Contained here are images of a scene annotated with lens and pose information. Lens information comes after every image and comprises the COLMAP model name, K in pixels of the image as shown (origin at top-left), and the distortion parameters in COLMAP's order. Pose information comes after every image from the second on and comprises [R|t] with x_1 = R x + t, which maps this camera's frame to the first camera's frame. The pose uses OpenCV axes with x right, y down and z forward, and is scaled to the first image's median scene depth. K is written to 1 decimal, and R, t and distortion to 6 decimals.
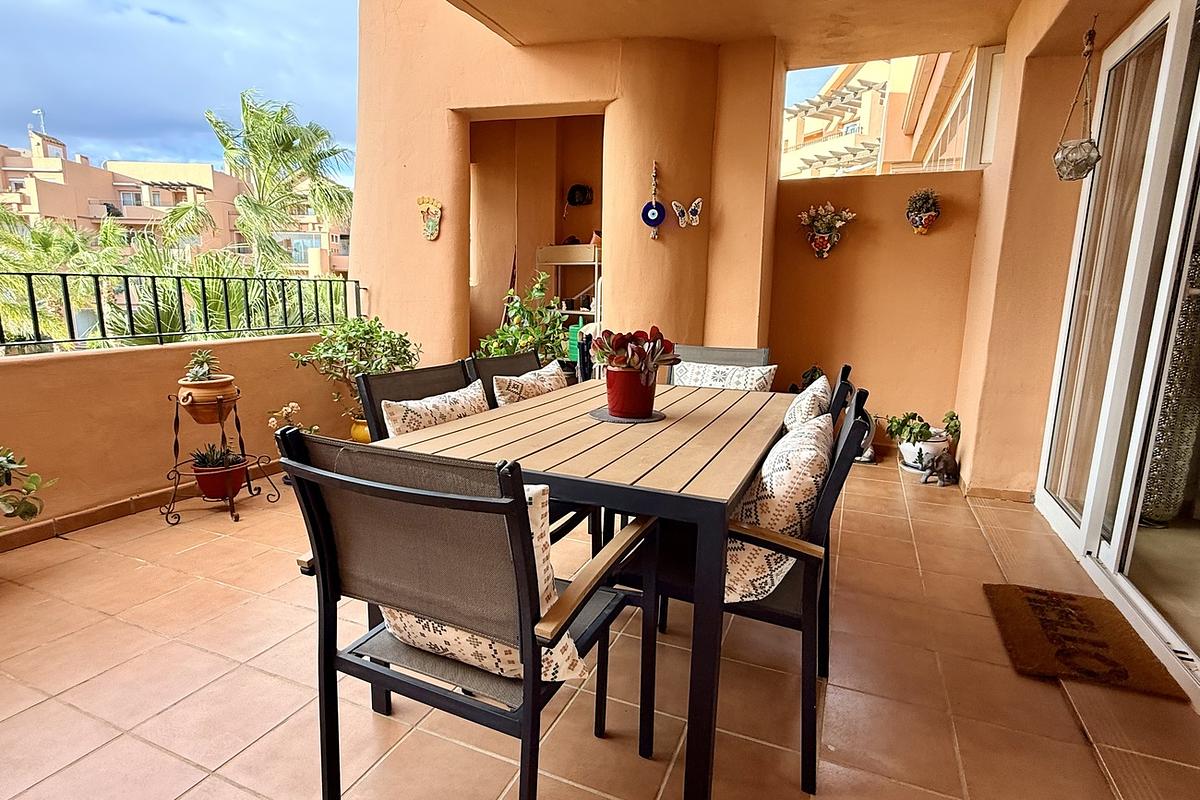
lens RADIAL K [[618.5, 0, 597.4], [0, 618.5, 401.0], [0, 0, 1]] dist [0.002775, 0.001276]
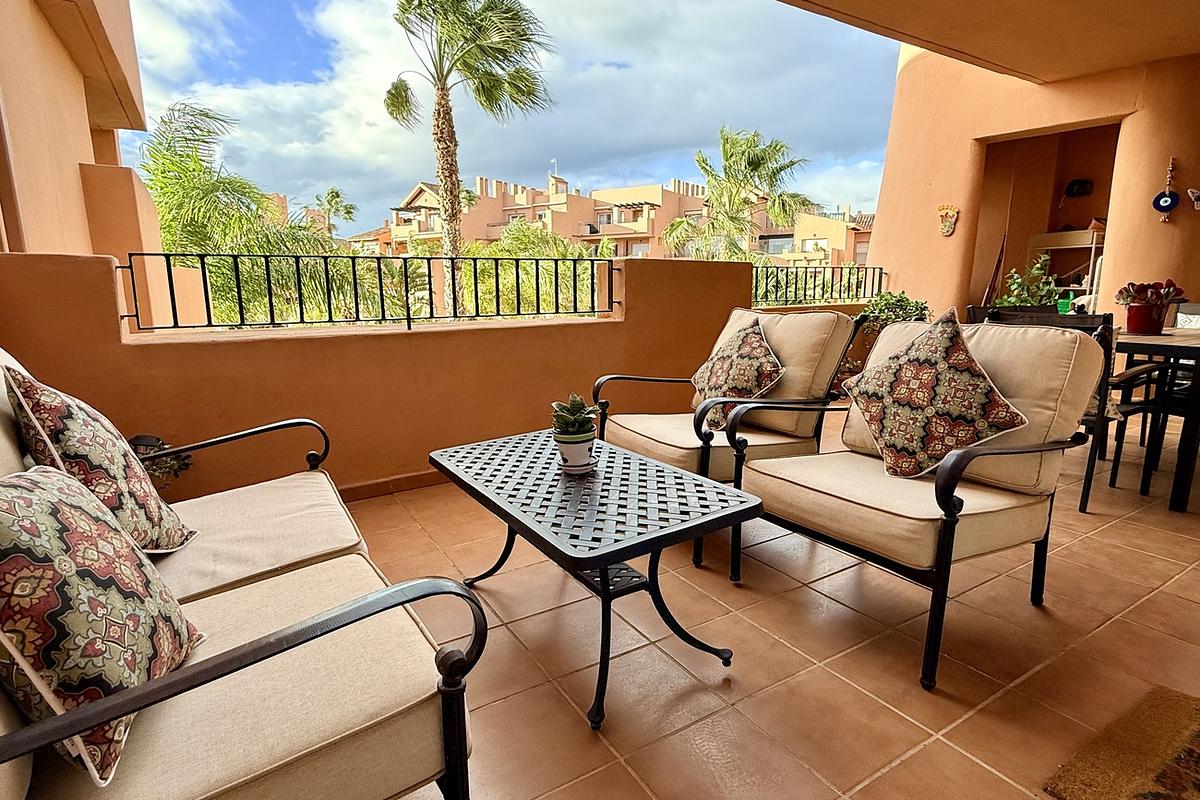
lens RADIAL K [[618.5, 0, 593.5], [0, 618.5, 397.7], [0, 0, 1]] dist [0.002775, 0.001276]
pose [[0.814858, 0.082538, -0.573754, -0.087778], [-0.082992, 0.996225, 0.025445, 0.133179], [0.573688, 0.026883, 0.818633, -0.586904]]
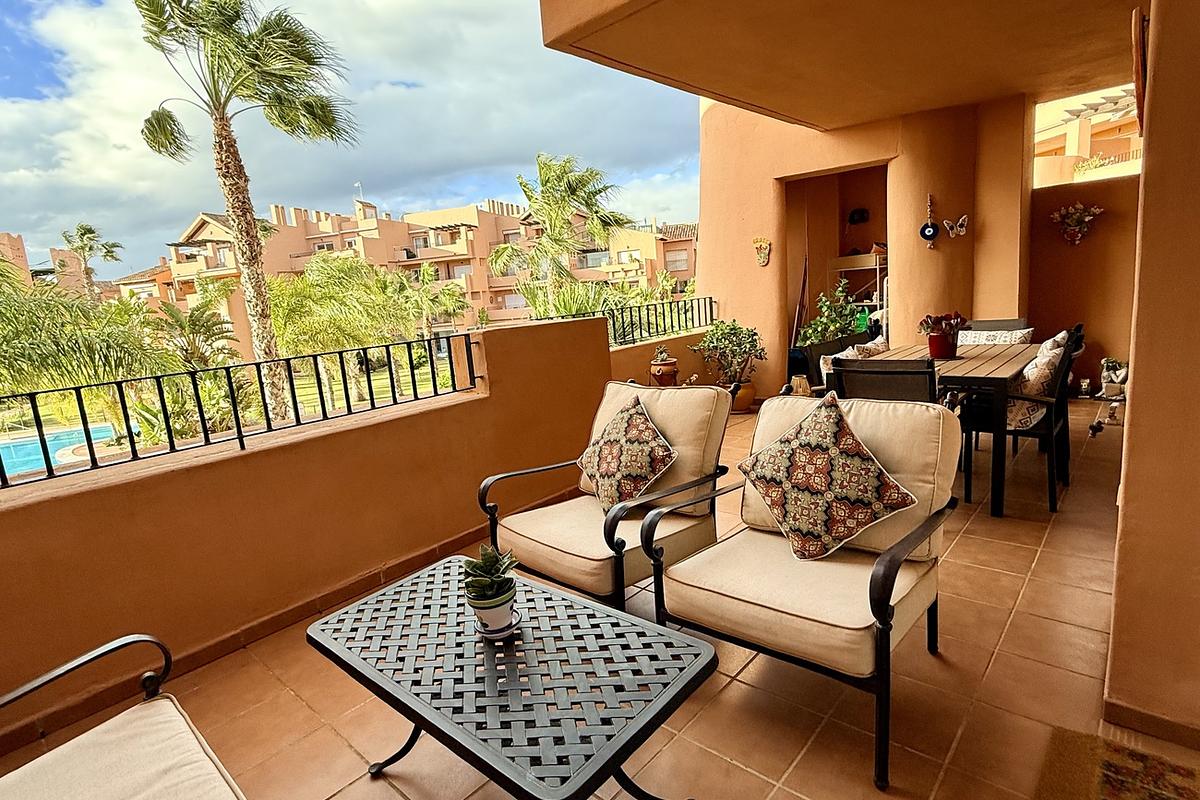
lens RADIAL K [[618.5, 0, 598.6], [0, 618.5, 401.2], [0, 0, 1]] dist [0.002775, 0.001276]
pose [[0.940206, -0.039318, -0.338330, -0.149608], [0.042109, 0.999113, 0.000910, 0.053860], [0.337994, -0.015102, 0.941027, -0.574428]]
